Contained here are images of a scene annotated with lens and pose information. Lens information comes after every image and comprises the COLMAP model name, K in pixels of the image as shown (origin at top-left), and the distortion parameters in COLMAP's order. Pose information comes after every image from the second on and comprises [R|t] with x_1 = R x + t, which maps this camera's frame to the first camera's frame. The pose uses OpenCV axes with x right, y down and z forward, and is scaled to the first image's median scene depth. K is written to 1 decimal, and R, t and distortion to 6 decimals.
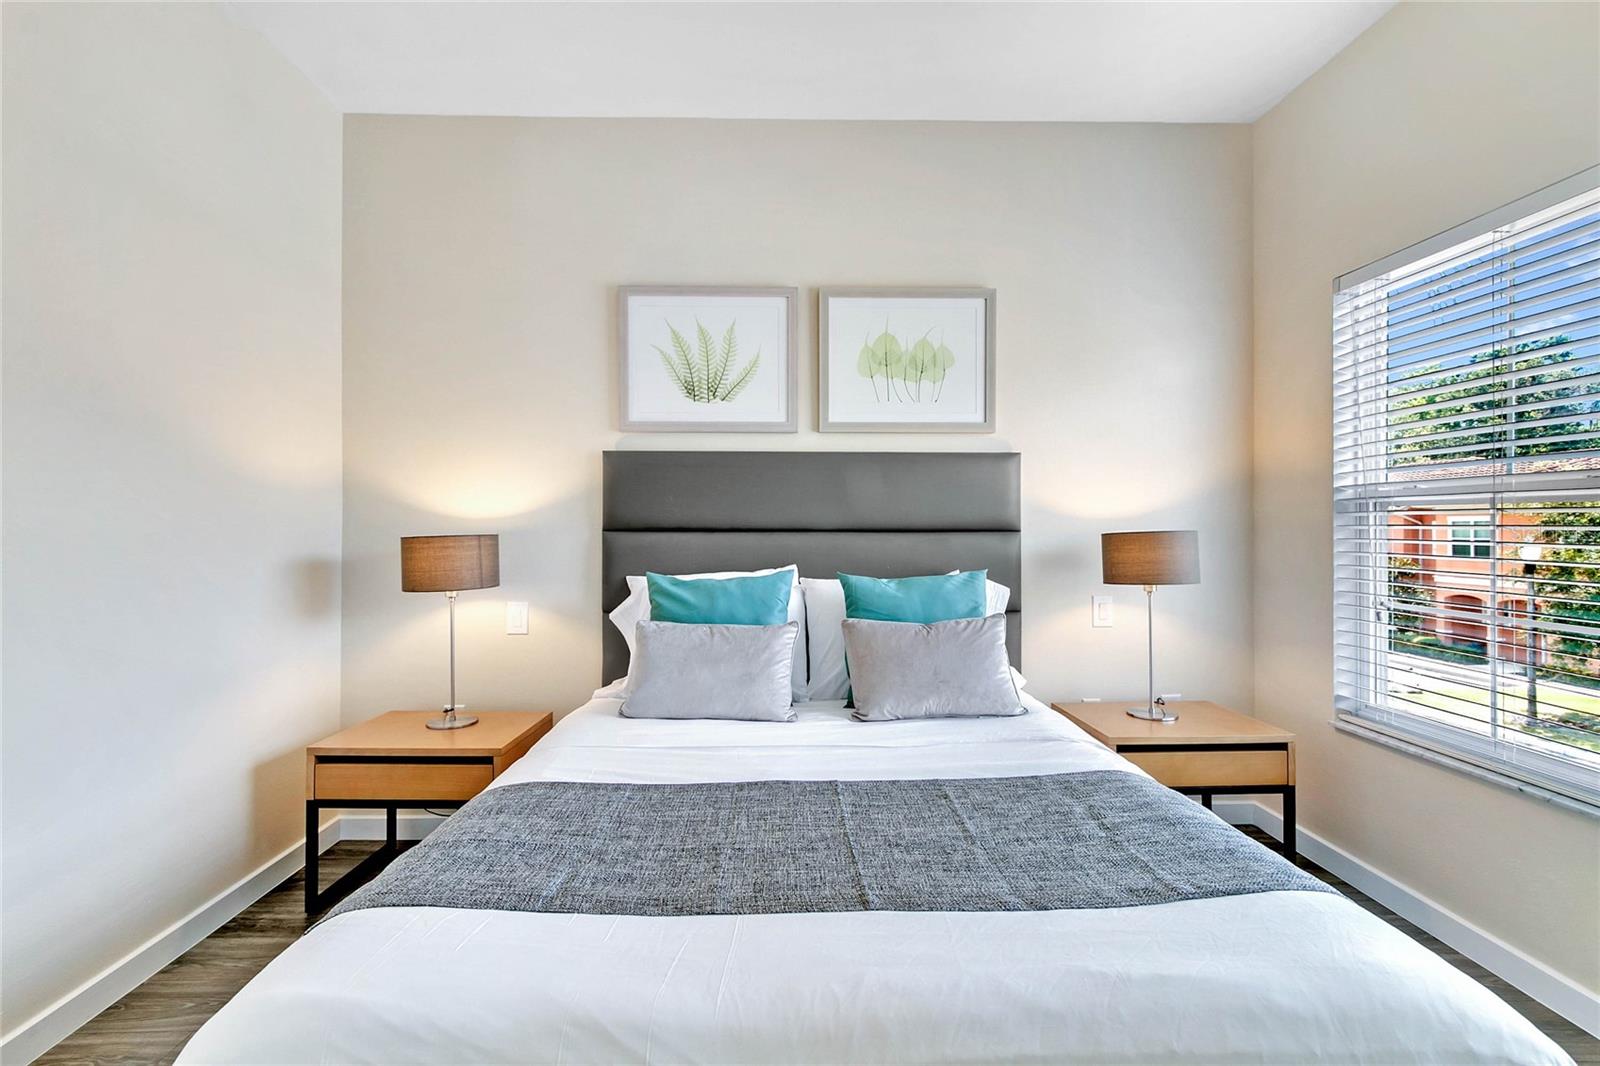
lens RADIAL K [[723.8, 0, 794.0], [0, 723.8, 528.7], [0, 0, 1]] dist [0.002232, 0.000288]
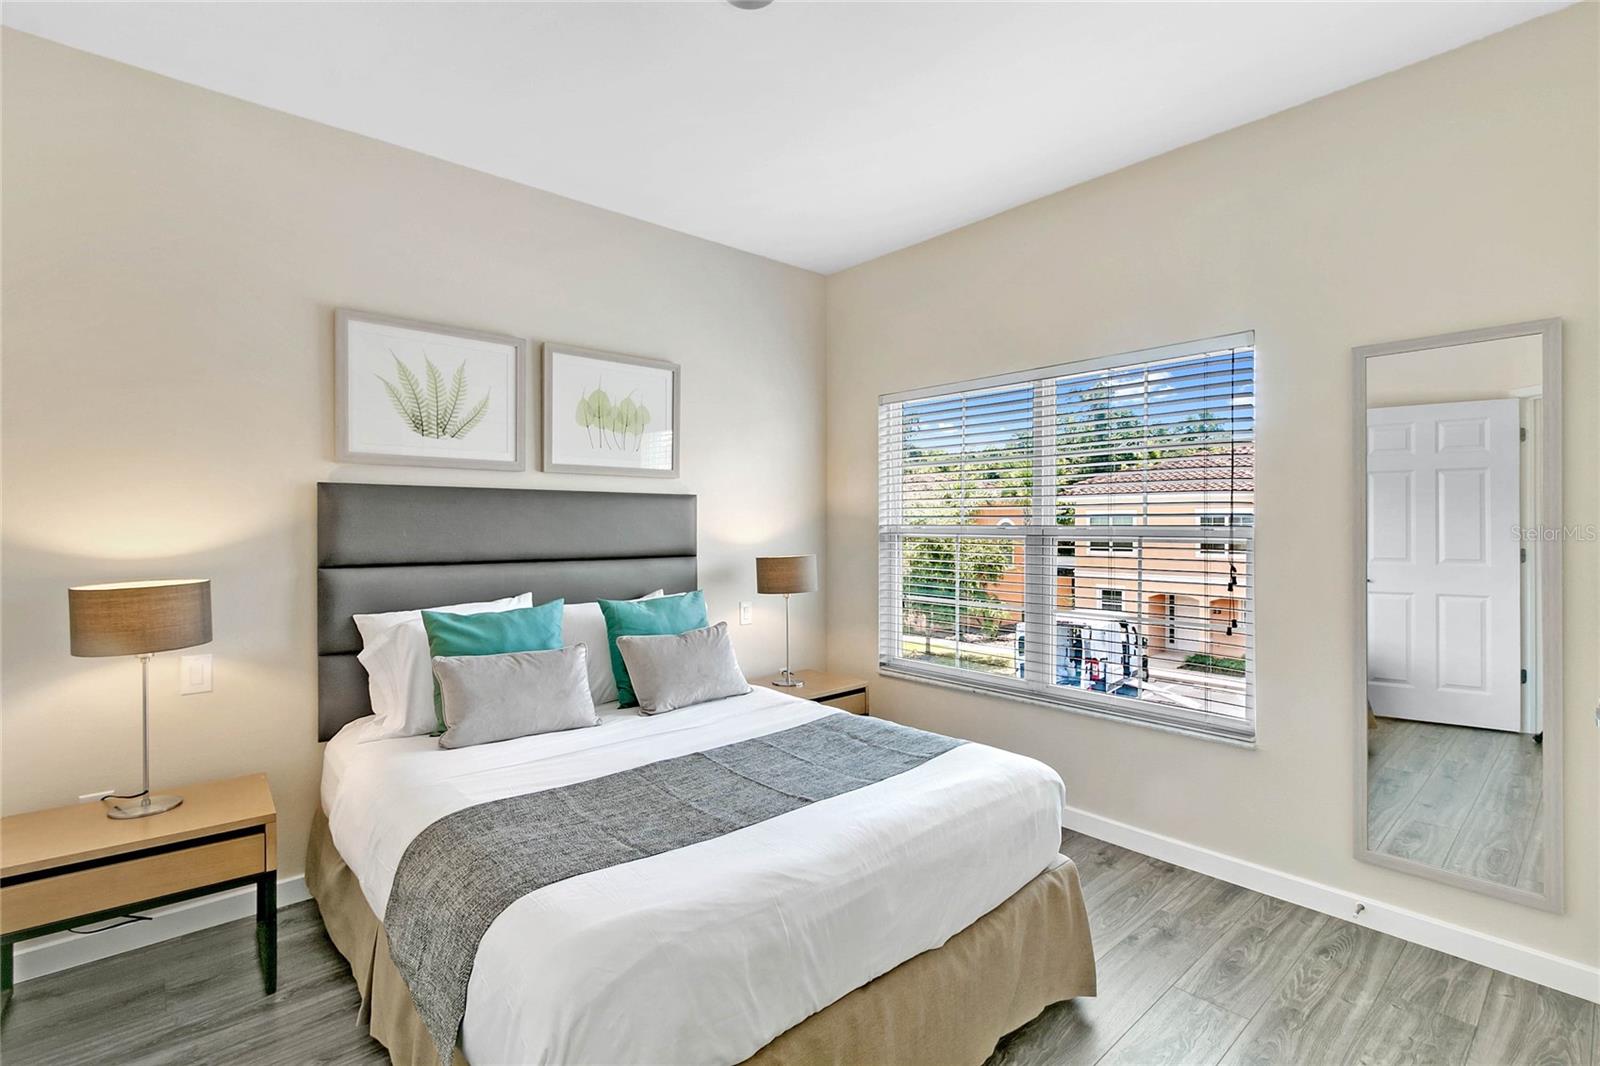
lens RADIAL K [[738.0, 0, 800.0], [0, 738.0, 533.0], [0, 0, 1]] dist [0.003965, 0.000543]
pose [[0.763232, -0.006866, 0.646088, -0.442934], [-0.001167, 0.999927, 0.012006, -0.059505], [-0.646123, -0.009918, 0.763169, -0.136895]]
